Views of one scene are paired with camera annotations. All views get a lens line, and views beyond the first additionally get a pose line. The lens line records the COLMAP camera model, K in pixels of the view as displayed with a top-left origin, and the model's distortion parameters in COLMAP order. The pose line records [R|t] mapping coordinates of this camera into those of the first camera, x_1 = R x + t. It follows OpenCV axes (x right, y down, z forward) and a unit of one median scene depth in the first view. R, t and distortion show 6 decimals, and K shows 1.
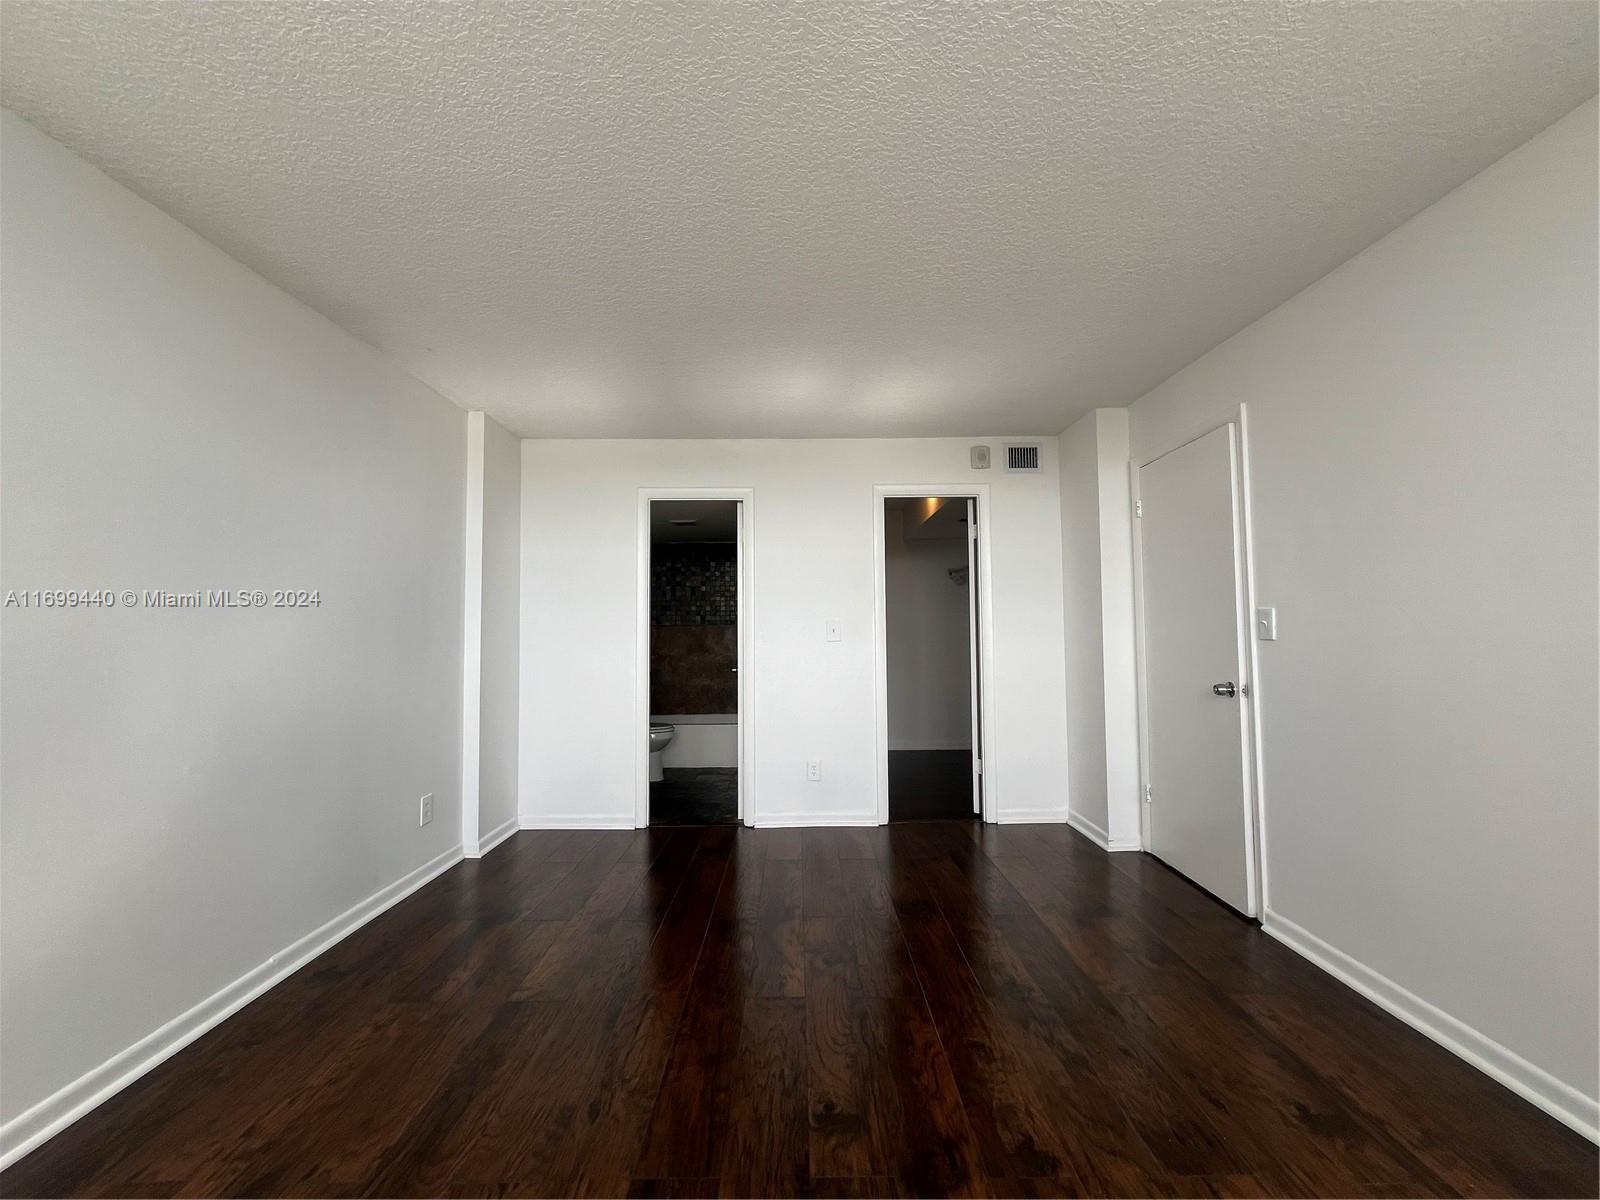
lens RADIAL K [[645.0, 0, 804.8], [0, 645.0, 603.8], [0, 0, 1]] dist [0.001034, -0.000308]
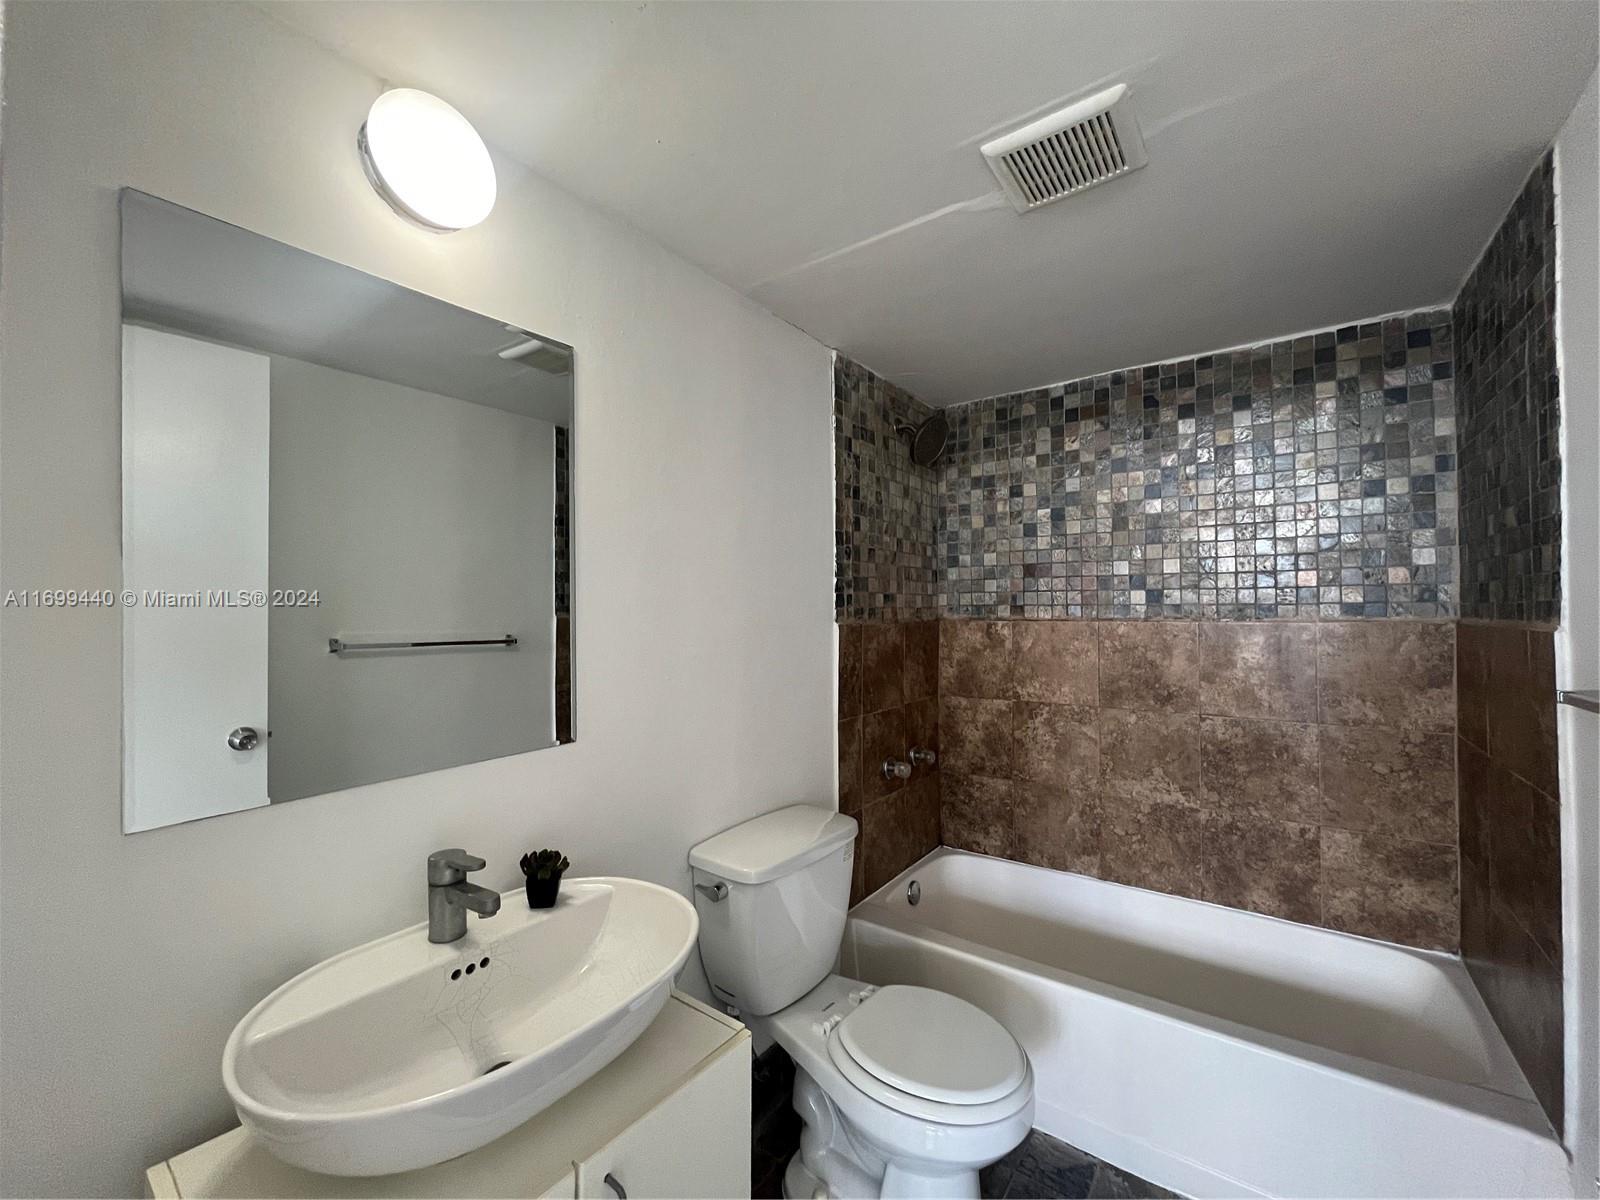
lens RADIAL K [[645.0, 0, 804.8], [0, 645.0, 603.8], [0, 0, 1]] dist [0.001034, -0.000308]
pose [[0.817516, -0.006702, -0.575867, -0.114232], [0.031429, 0.998961, 0.032993, 0.009273], [0.575048, -0.045071, 0.816877, 0.630082]]
